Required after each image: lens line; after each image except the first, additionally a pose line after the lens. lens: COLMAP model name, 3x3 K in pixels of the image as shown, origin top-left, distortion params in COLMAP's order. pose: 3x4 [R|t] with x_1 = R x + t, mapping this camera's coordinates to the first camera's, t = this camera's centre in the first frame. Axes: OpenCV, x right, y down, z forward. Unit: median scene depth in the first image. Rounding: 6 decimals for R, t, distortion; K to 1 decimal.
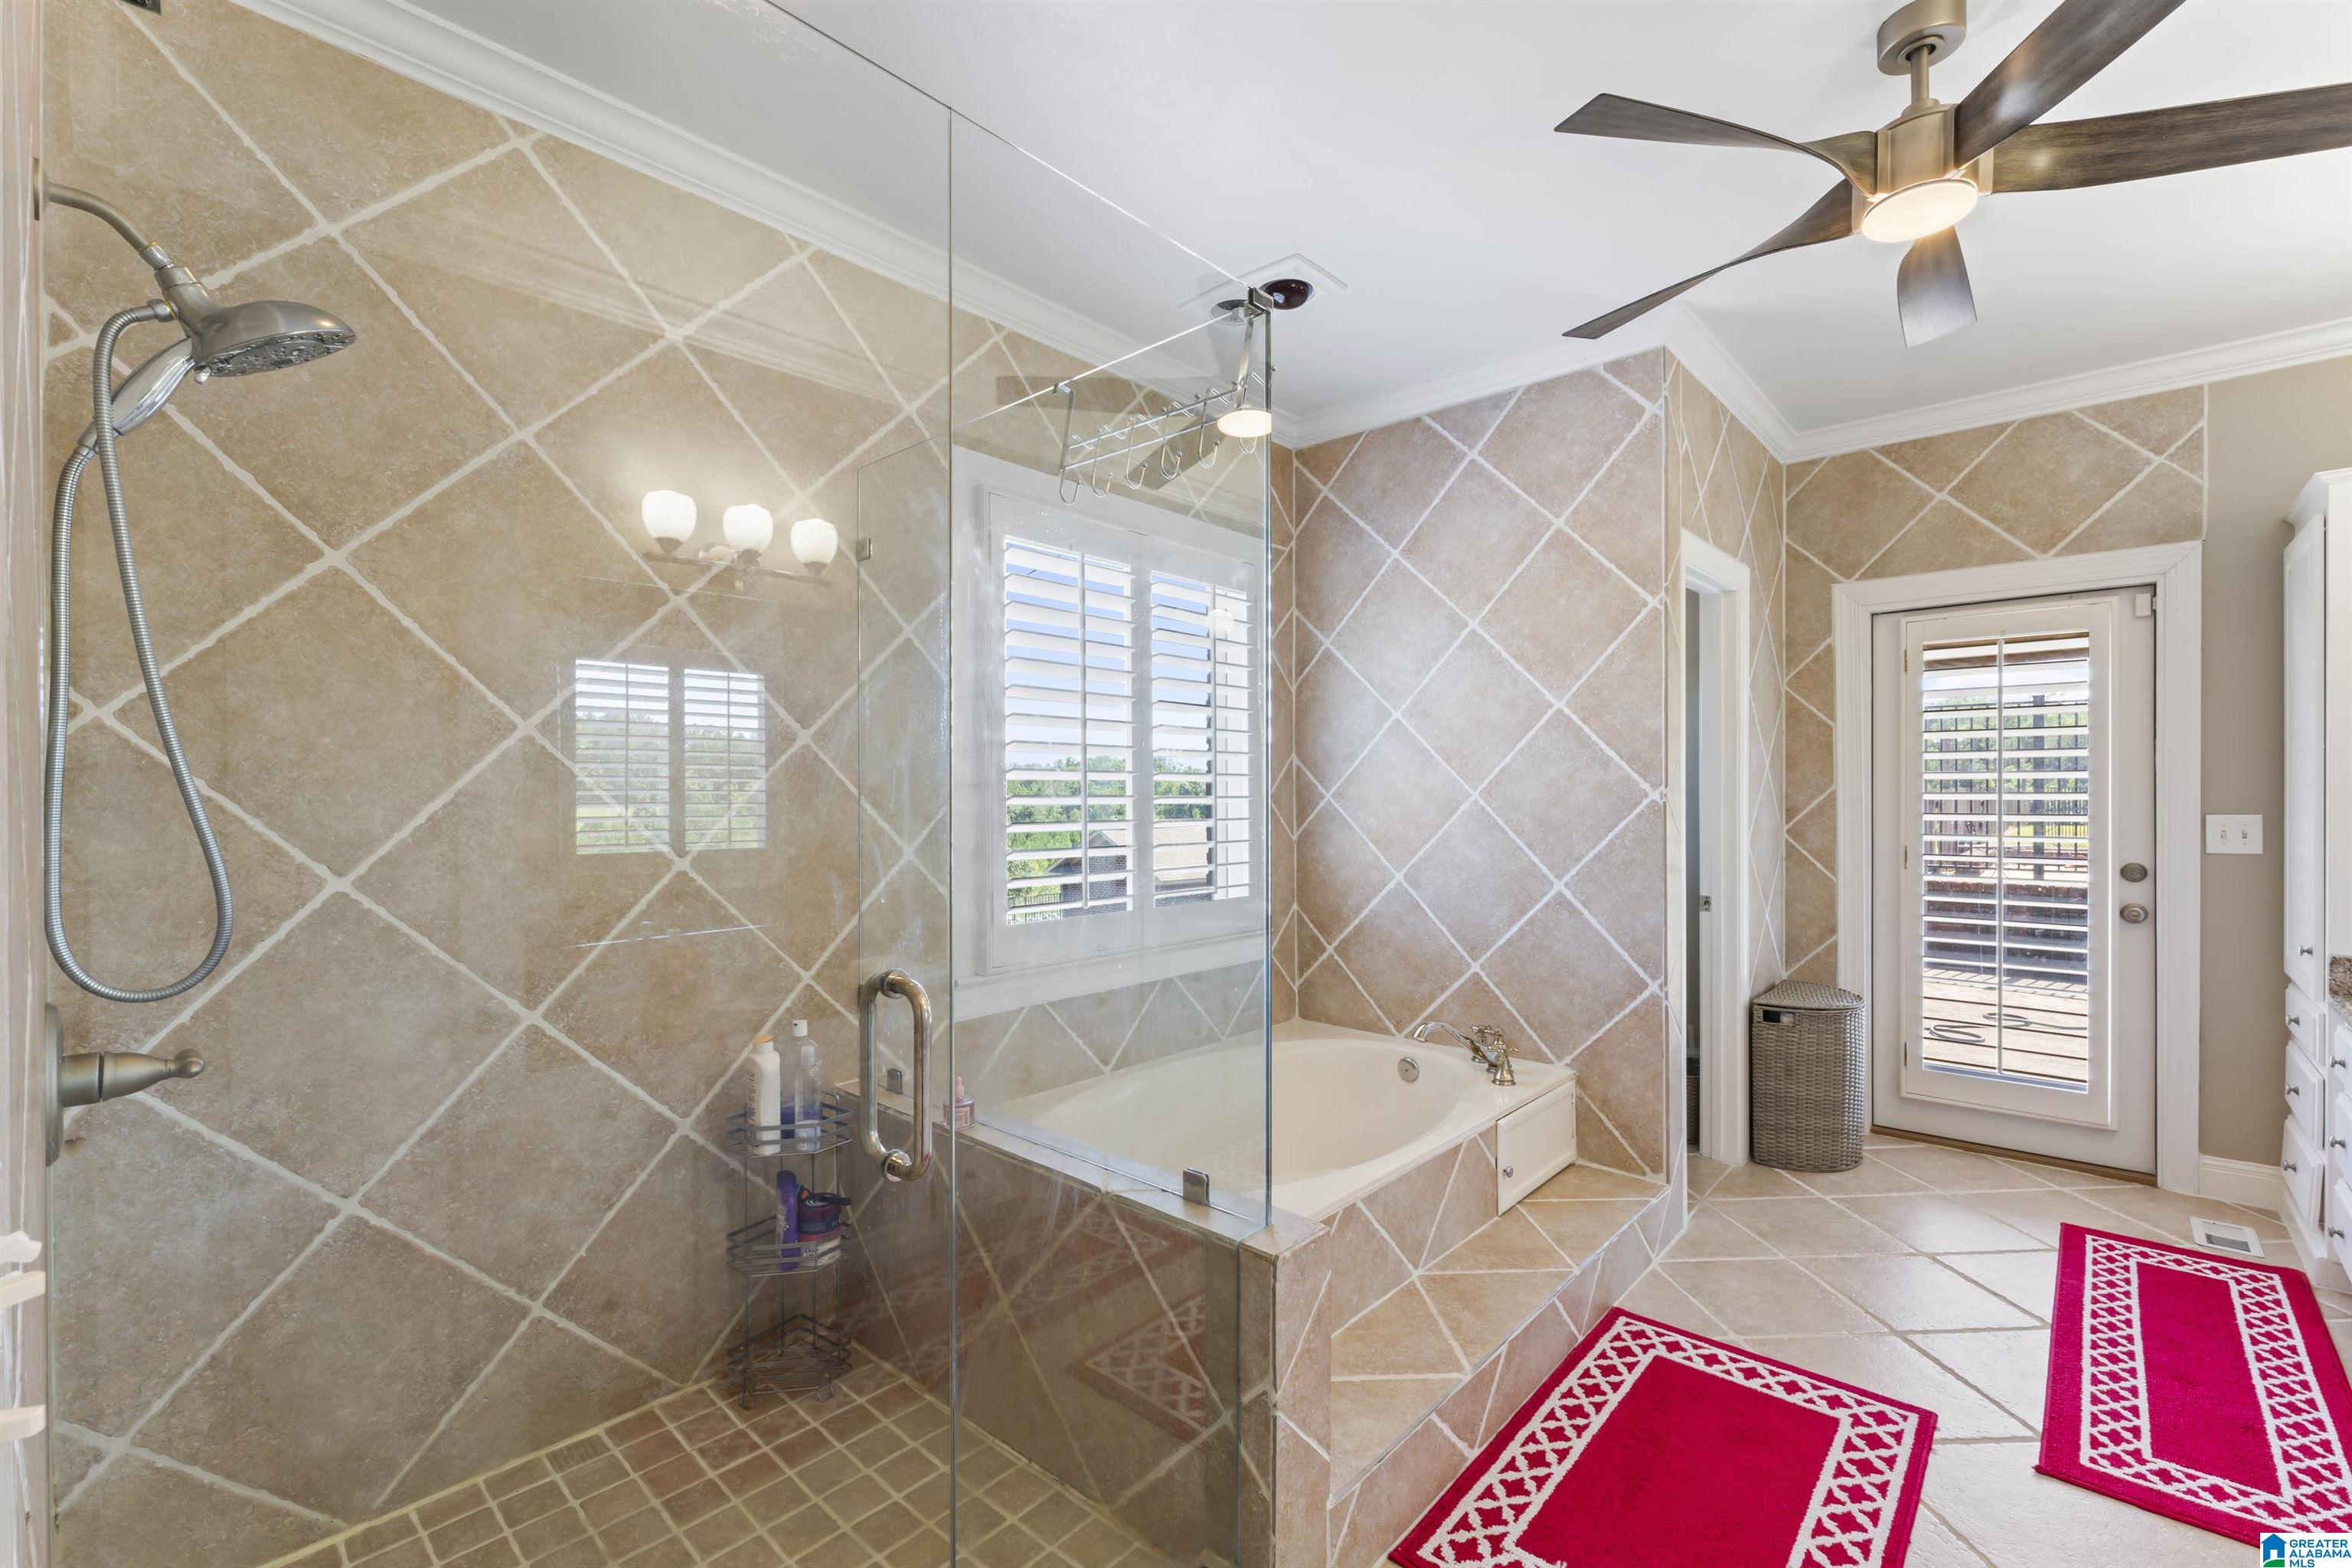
lens RADIAL K [[1016.2, 0, 1180.7], [0, 1016.2, 787.2], [0, 0, 1]] dist [0.001558, 0.000102]
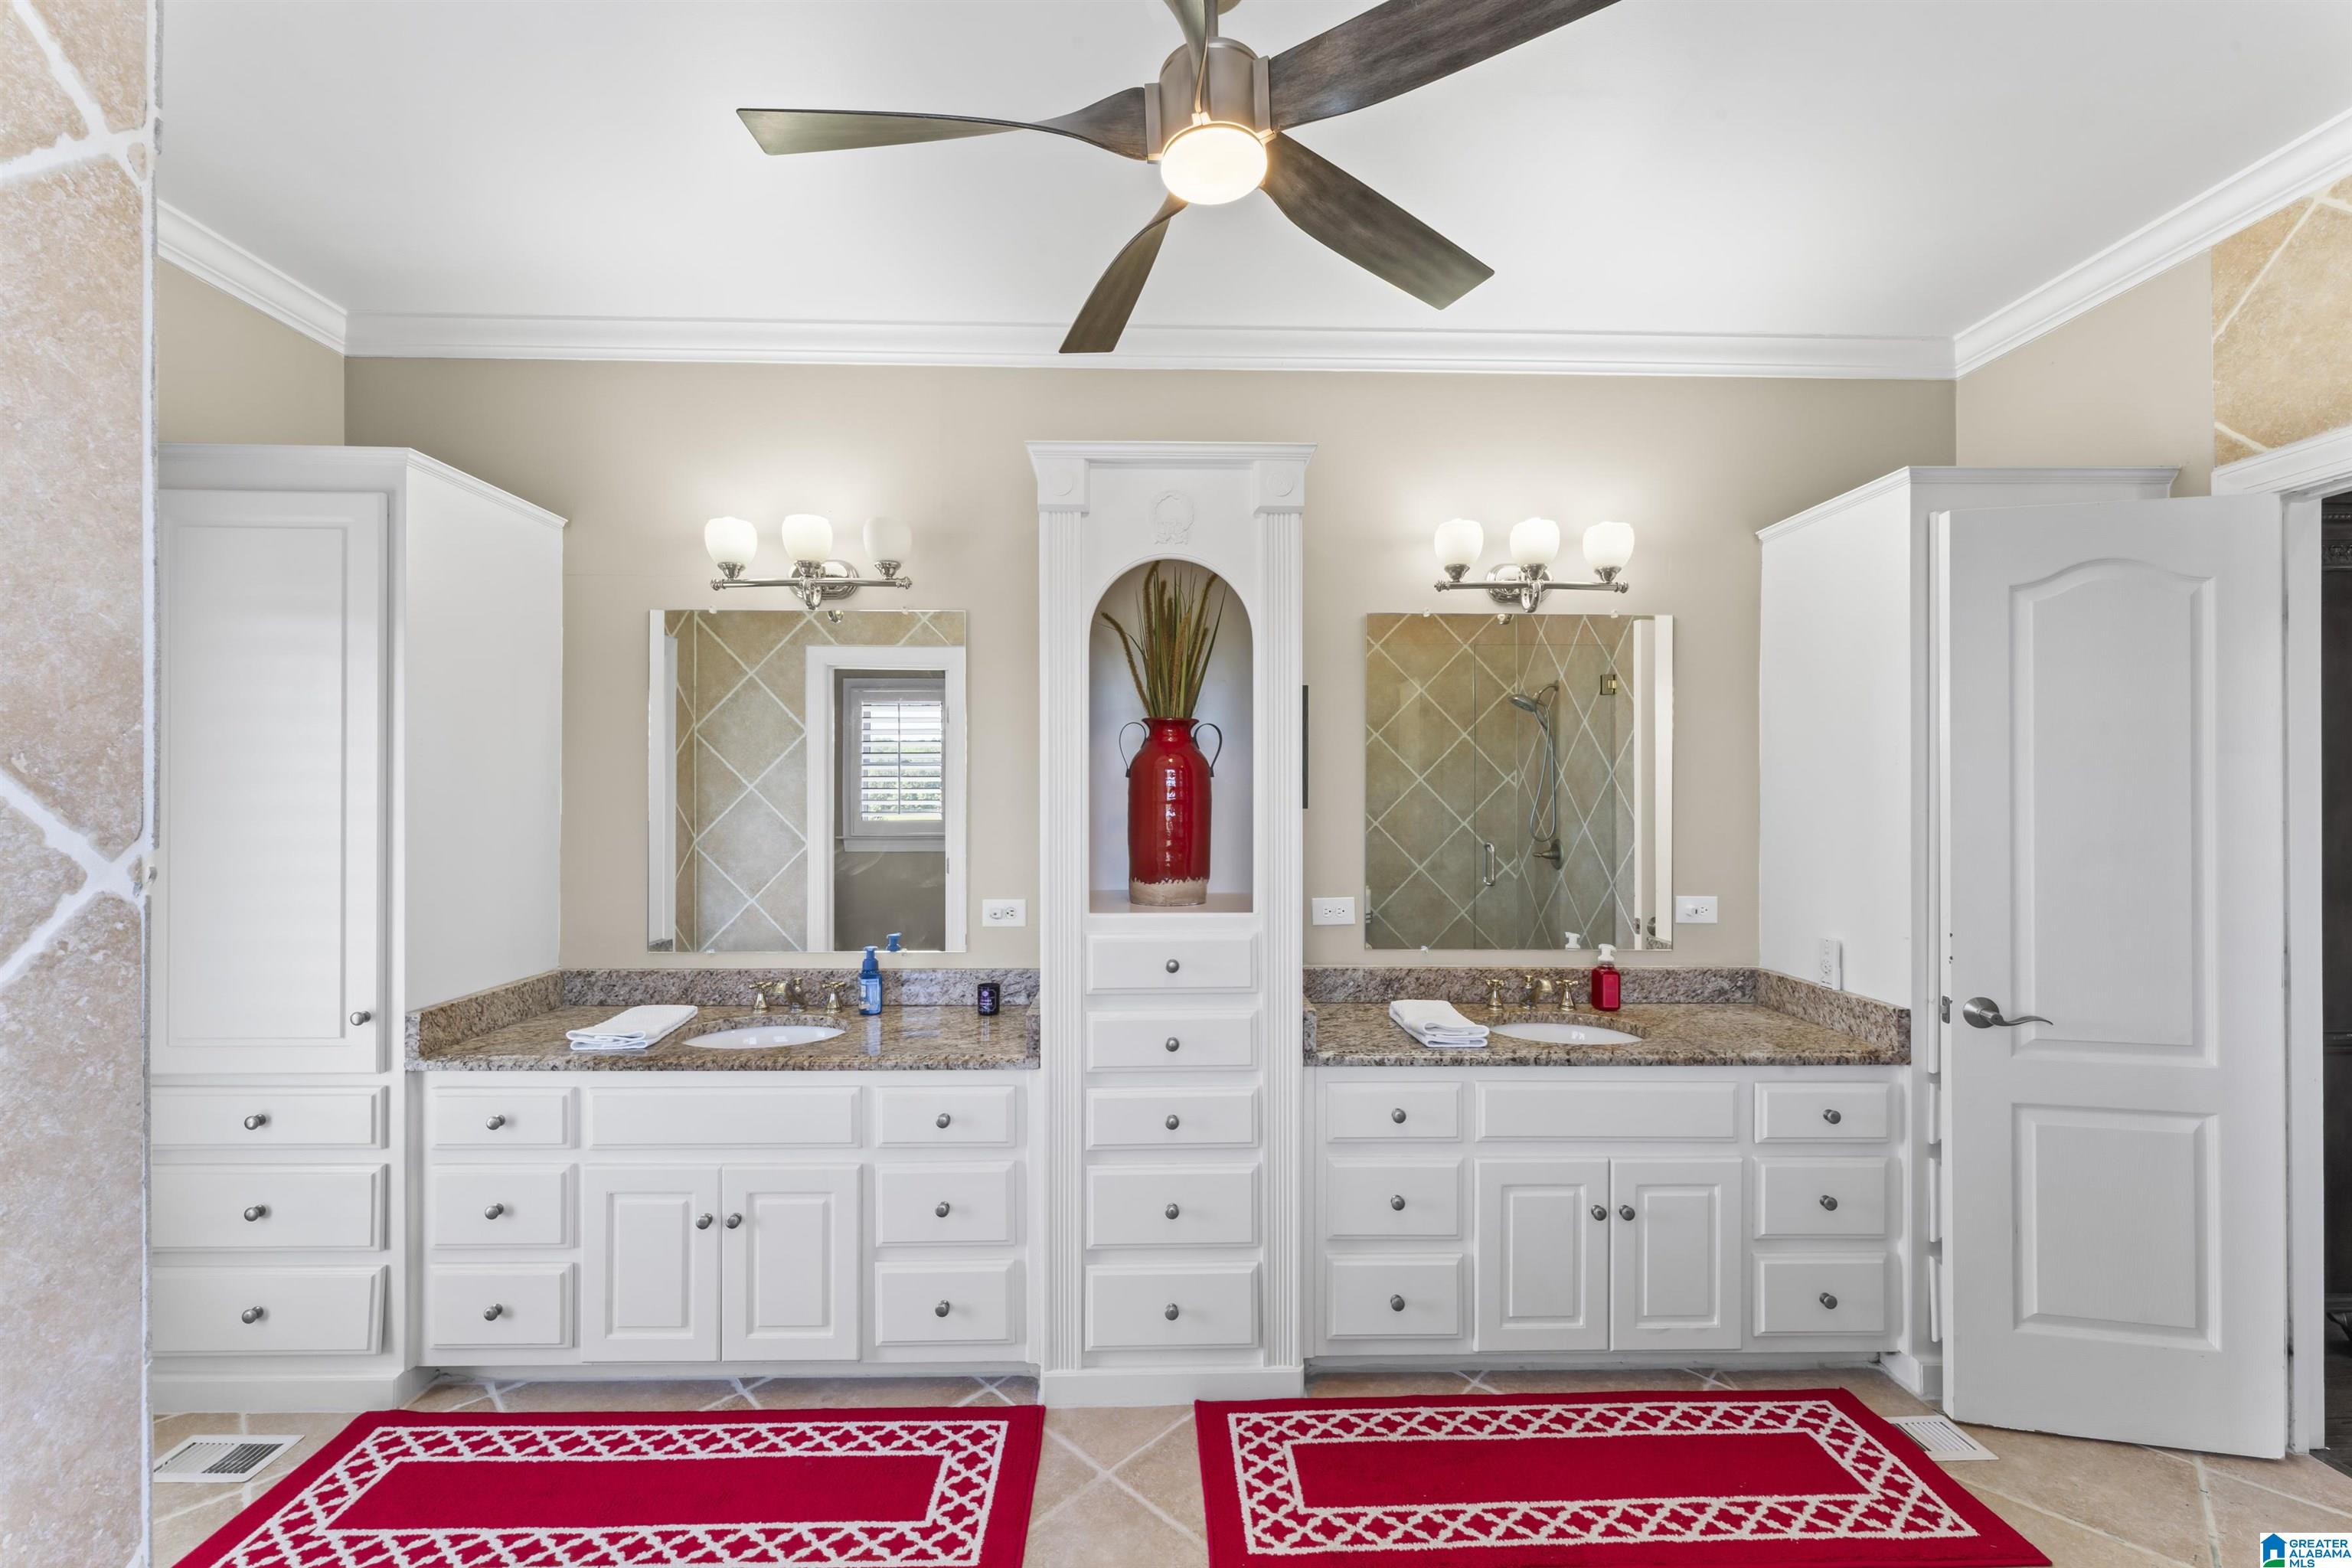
lens RADIAL K [[943.2, 0, 1174.0], [0, 943.2, 792.5], [0, 0, 1]] dist [-0.003757, 0.000075]
pose [[-0.689229, 0.005561, 0.724522, 0.106721], [0.001110, 0.999977, -0.006619, -0.012554], [-0.724543, -0.003758, -0.689220, 1.016008]]
